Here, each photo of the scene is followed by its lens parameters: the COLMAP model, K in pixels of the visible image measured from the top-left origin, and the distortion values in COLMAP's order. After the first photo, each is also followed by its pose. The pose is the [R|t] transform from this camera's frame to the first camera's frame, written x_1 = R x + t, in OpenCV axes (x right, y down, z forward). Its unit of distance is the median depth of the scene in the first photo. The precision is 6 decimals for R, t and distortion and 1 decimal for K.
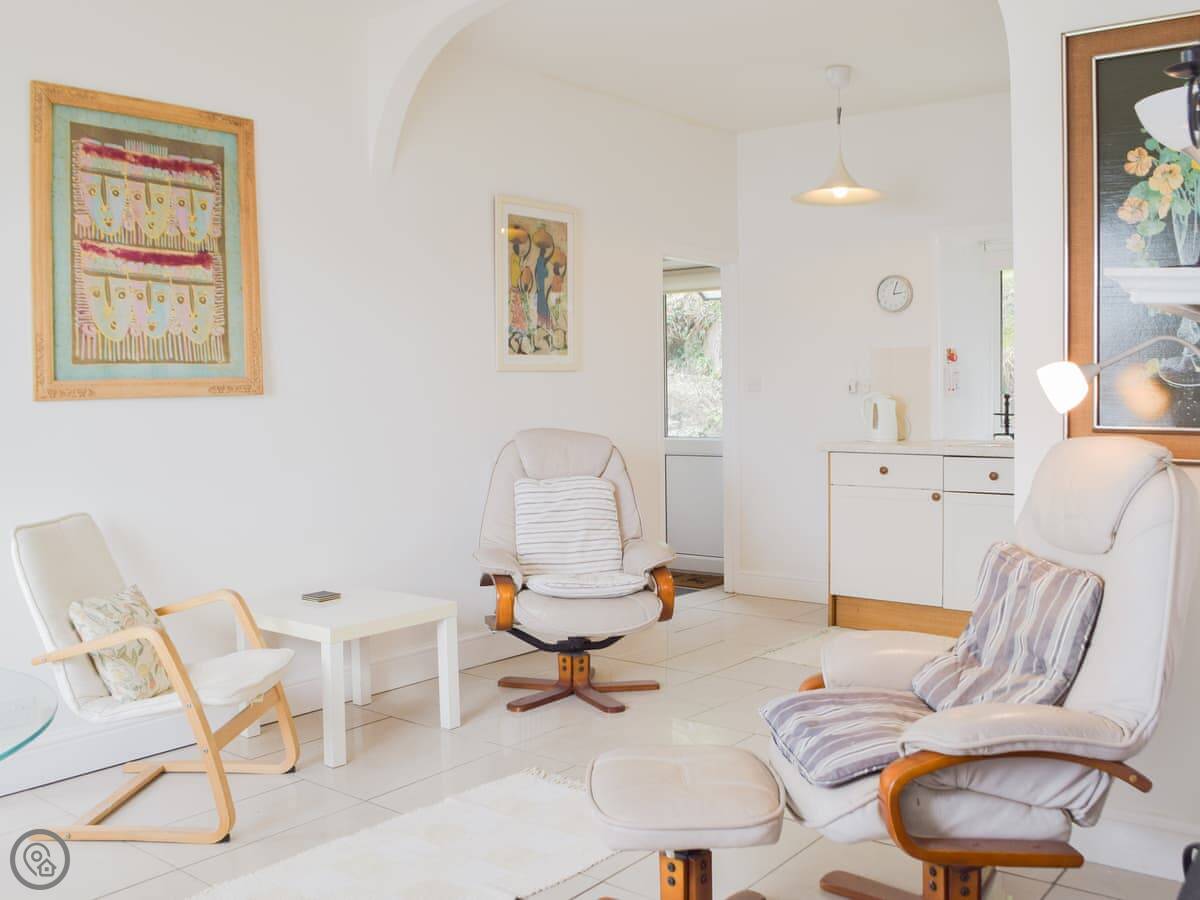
lens RADIAL K [[1114.1, 0, 598.8], [0, 1114.1, 451.2], [0, 0, 1]] dist [-0.054274, 0.000000]
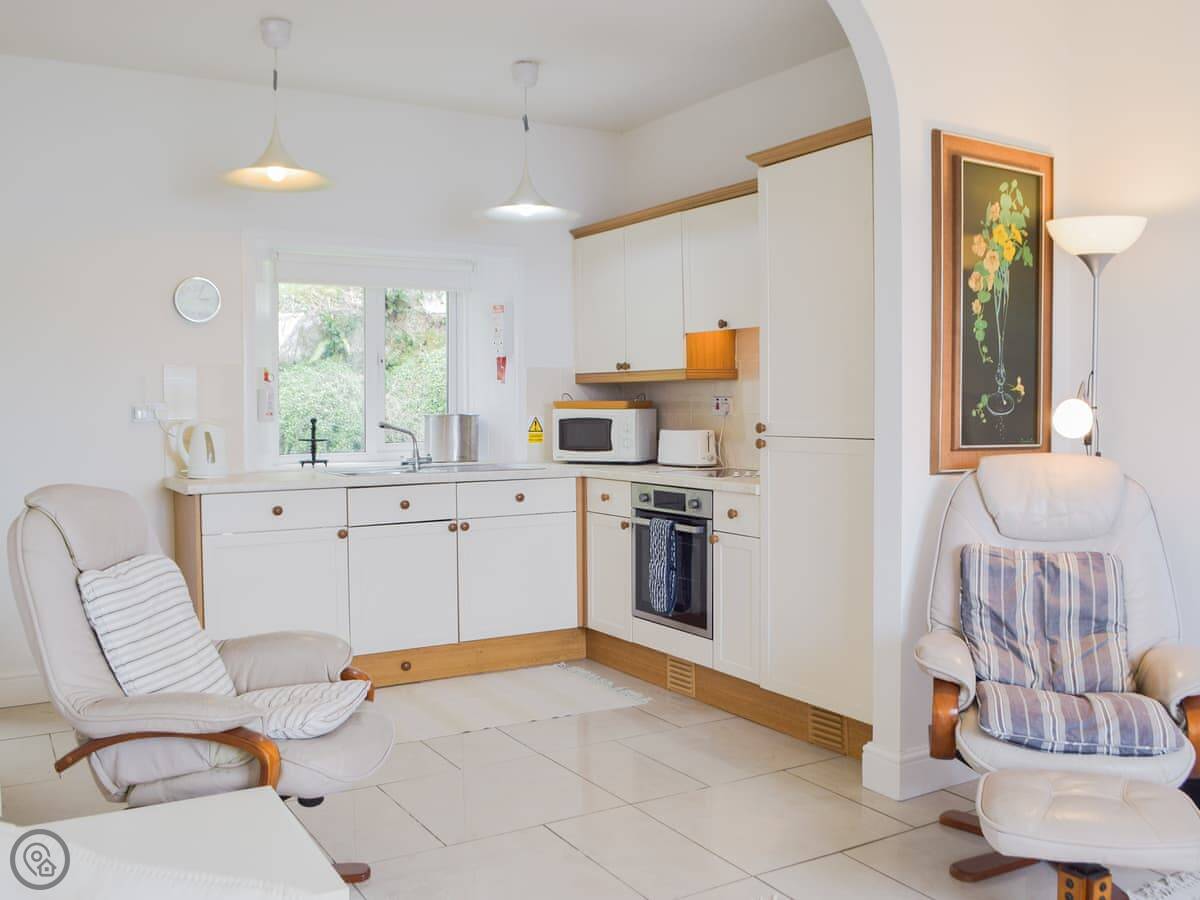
lens RADIAL K [[1114.1, 0, 590.1], [0, 1114.1, 448.3], [0, 0, 1]] dist [-0.054274, 0.000000]
pose [[0.337279, -0.033101, 0.940823, -0.469572], [0.050088, 0.998597, 0.017178, -0.033406], [-0.940071, 0.041330, 0.338464, 0.505650]]
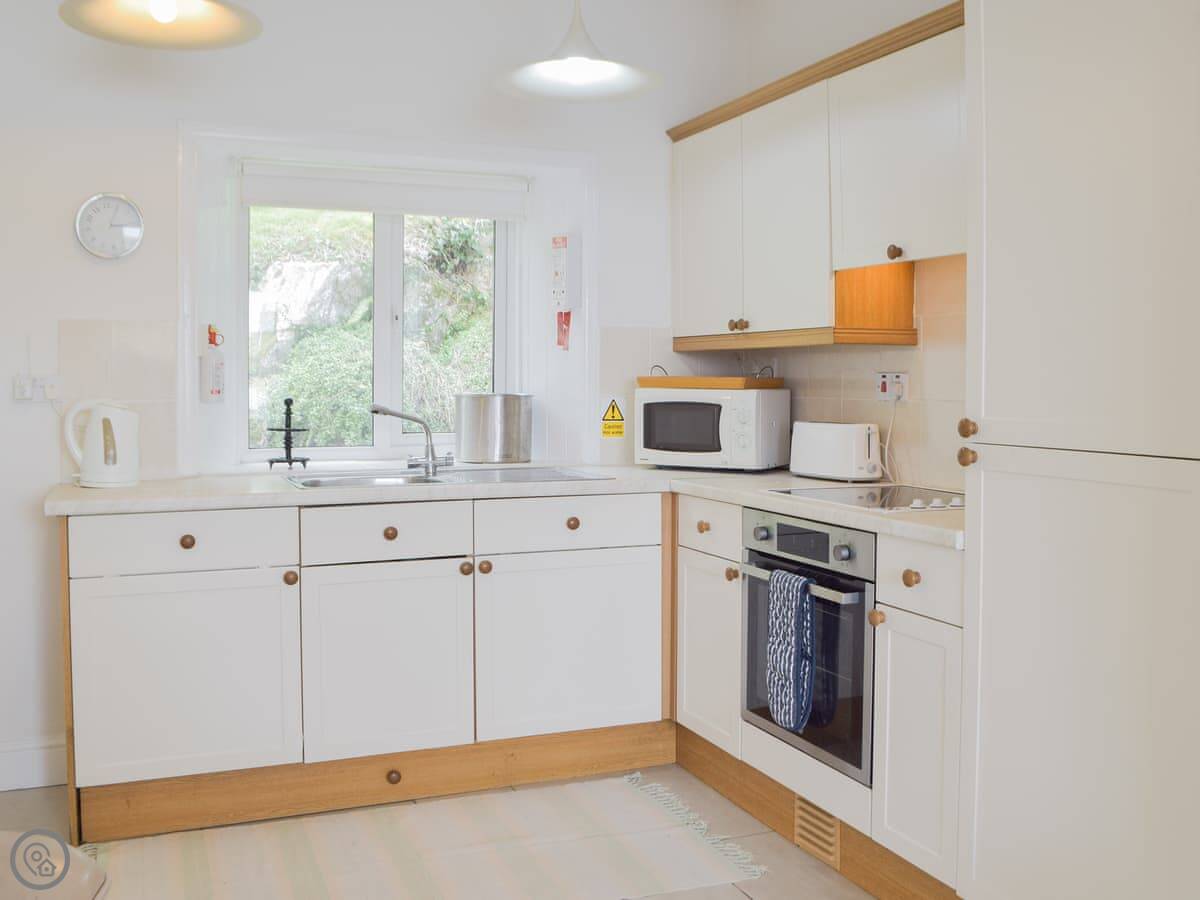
lens RADIAL K [[1114.1, 0, 587.8], [0, 1114.1, 412.4], [0, 0, 1]] dist [-0.054274, 0.000000]
pose [[0.464853, -0.017642, 0.885212, -0.136555], [0.037882, 0.999282, 0.000022, -0.039815], [-0.884577, 0.033524, 0.465187, 0.588327]]
